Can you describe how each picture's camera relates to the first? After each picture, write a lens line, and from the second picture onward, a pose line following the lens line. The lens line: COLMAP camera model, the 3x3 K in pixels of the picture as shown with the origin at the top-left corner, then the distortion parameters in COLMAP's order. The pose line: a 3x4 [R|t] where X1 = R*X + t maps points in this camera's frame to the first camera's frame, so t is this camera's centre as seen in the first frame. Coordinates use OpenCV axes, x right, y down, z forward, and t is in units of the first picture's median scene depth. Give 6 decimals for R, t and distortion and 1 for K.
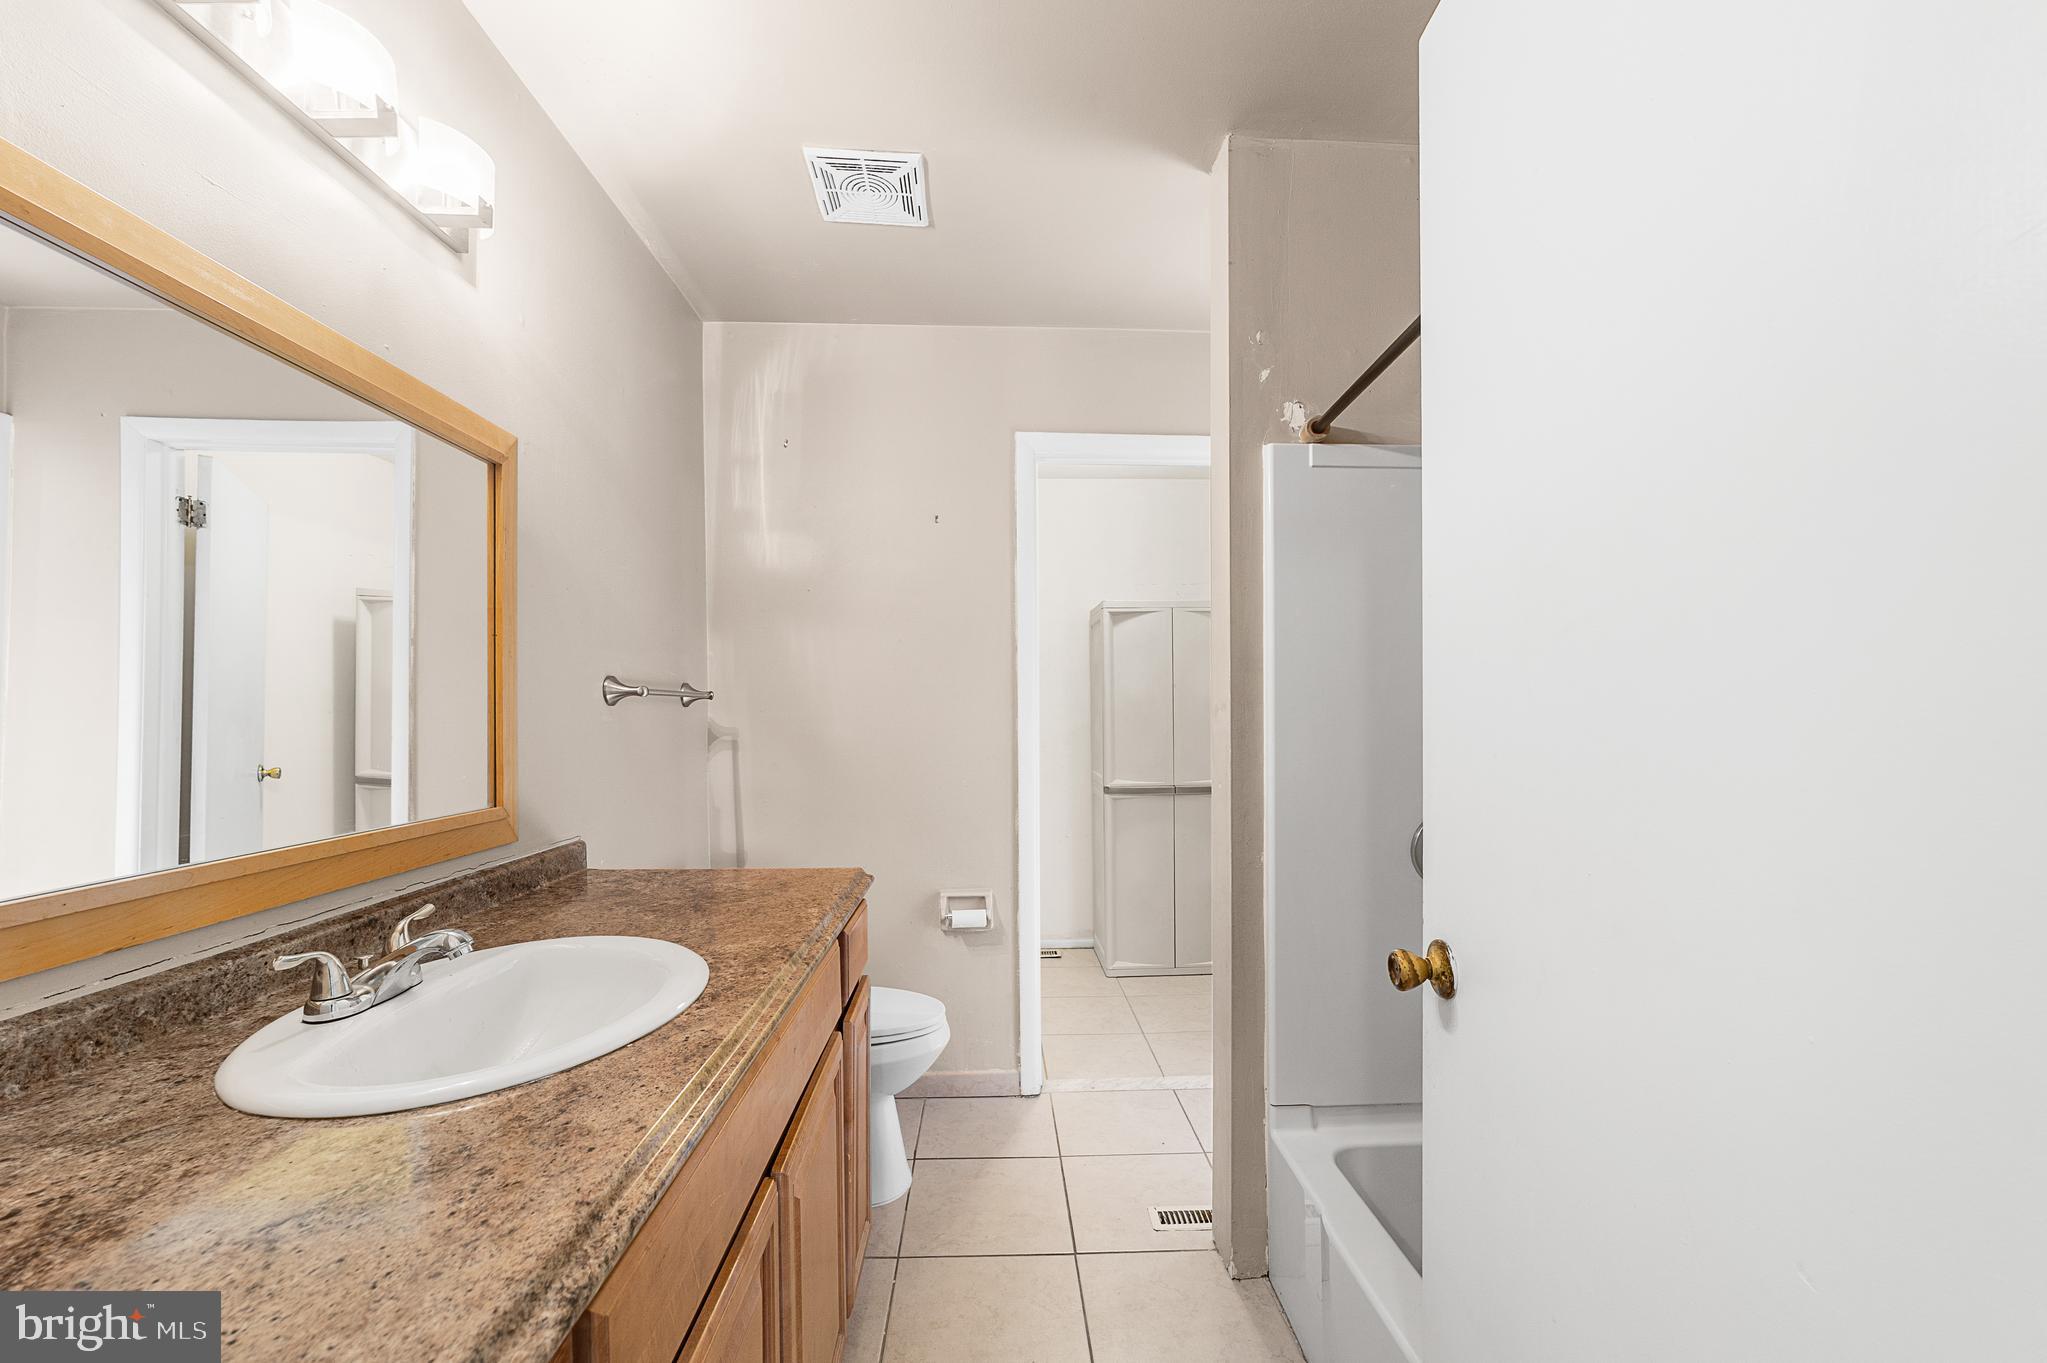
lens RADIAL K [[793.5, 0, 1027.5], [0, 793.5, 692.6], [0, 0, 1]] dist [-0.020057, 0.009129]
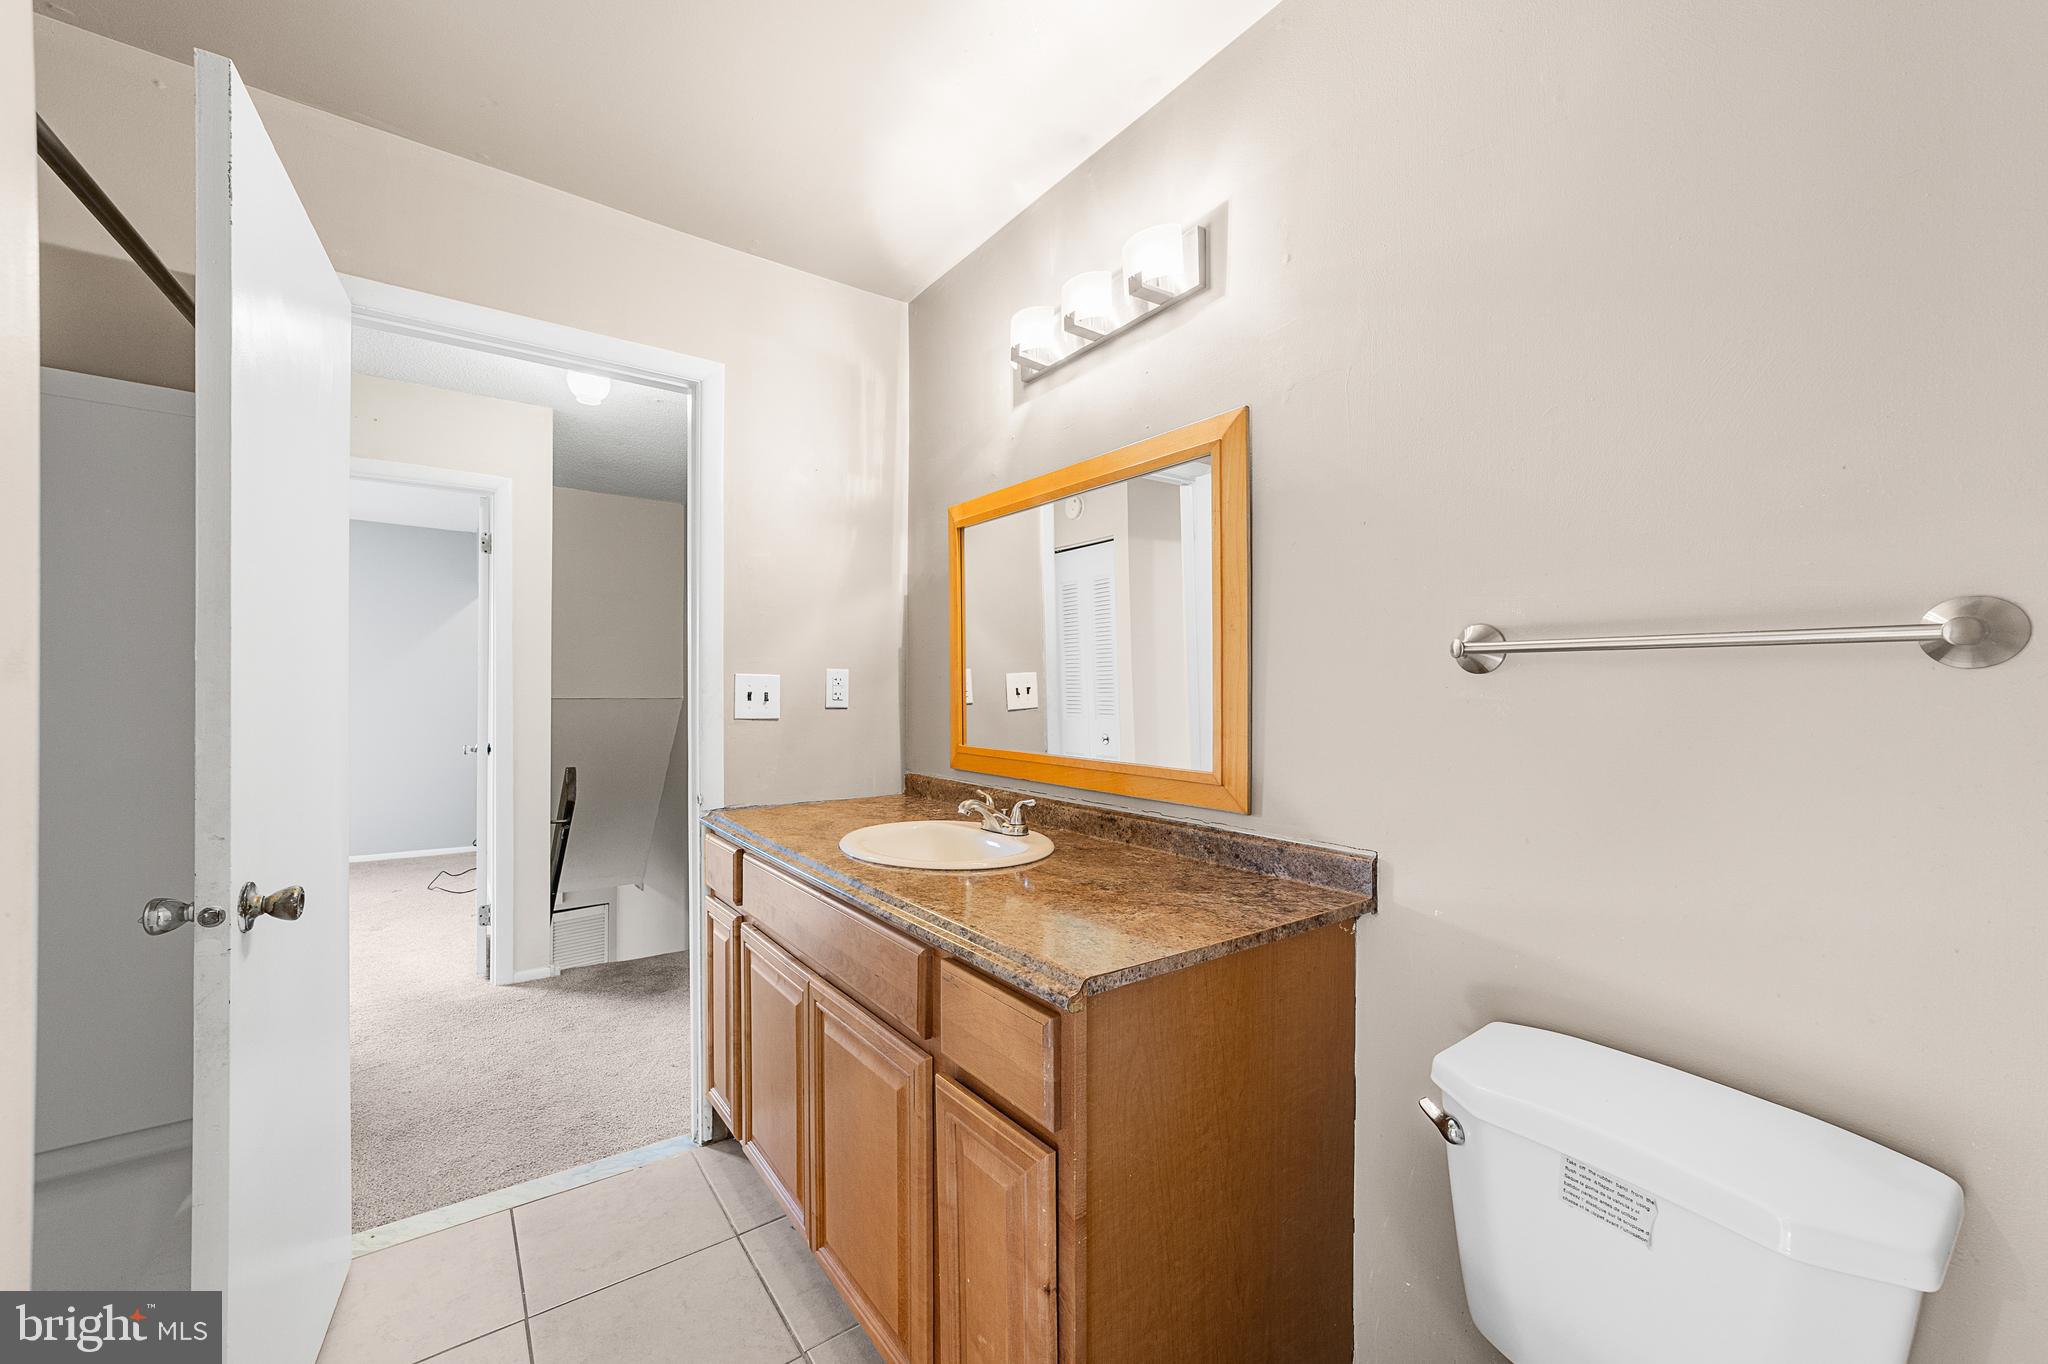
lens RADIAL K [[793.9, 0, 1028.0], [0, 793.9, 693.1], [0, 0, 1]] dist [-0.020057, 0.009129]
pose [[-0.823637, 0.002064, -0.567113, 0.152635], [0.009914, 0.999893, -0.010759, 0.047866], [0.567030, -0.014483, -0.823570, 1.810337]]
